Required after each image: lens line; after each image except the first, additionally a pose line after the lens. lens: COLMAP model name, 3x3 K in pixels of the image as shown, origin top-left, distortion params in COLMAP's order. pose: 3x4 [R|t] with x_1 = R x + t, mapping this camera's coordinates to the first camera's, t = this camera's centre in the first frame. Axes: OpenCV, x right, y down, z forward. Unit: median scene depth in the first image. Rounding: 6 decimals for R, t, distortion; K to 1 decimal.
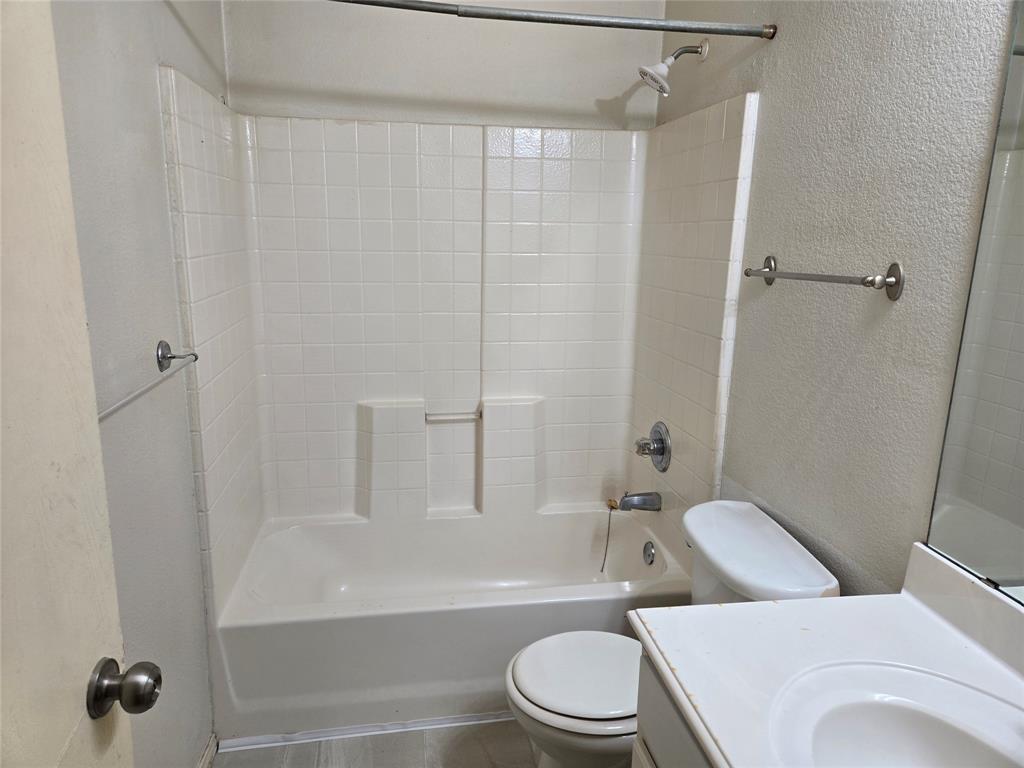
lens RADIAL K [[682.1, 0, 507.3], [0, 682.1, 375.9], [0, 0, 1]] dist [0.081808, -0.065436]
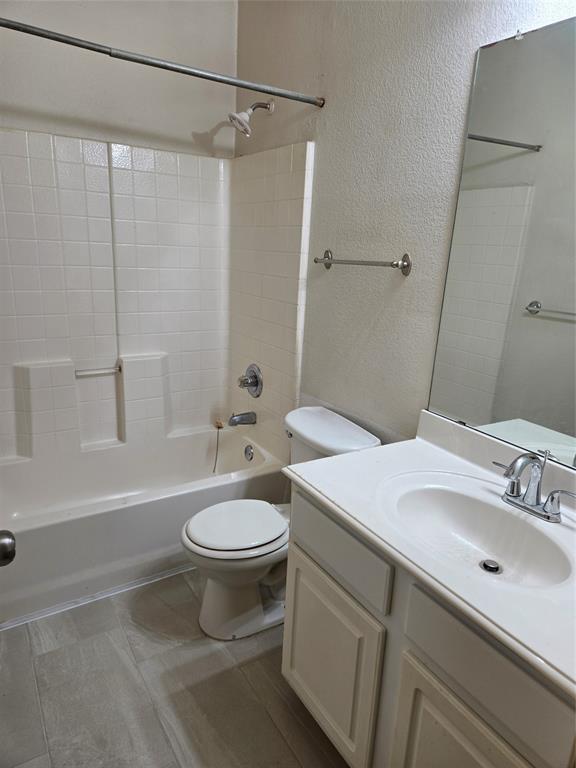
lens RADIAL K [[511.6, 0, 294.6], [0, 511.6, 382.5], [0, 0, 1]] dist [0.081808, -0.065436]
pose [[0.917761, -0.078633, 0.389271, -0.134042], [0.051783, 0.995528, 0.079011, 0.024648], [-0.393743, -0.052355, 0.917728, -0.055962]]
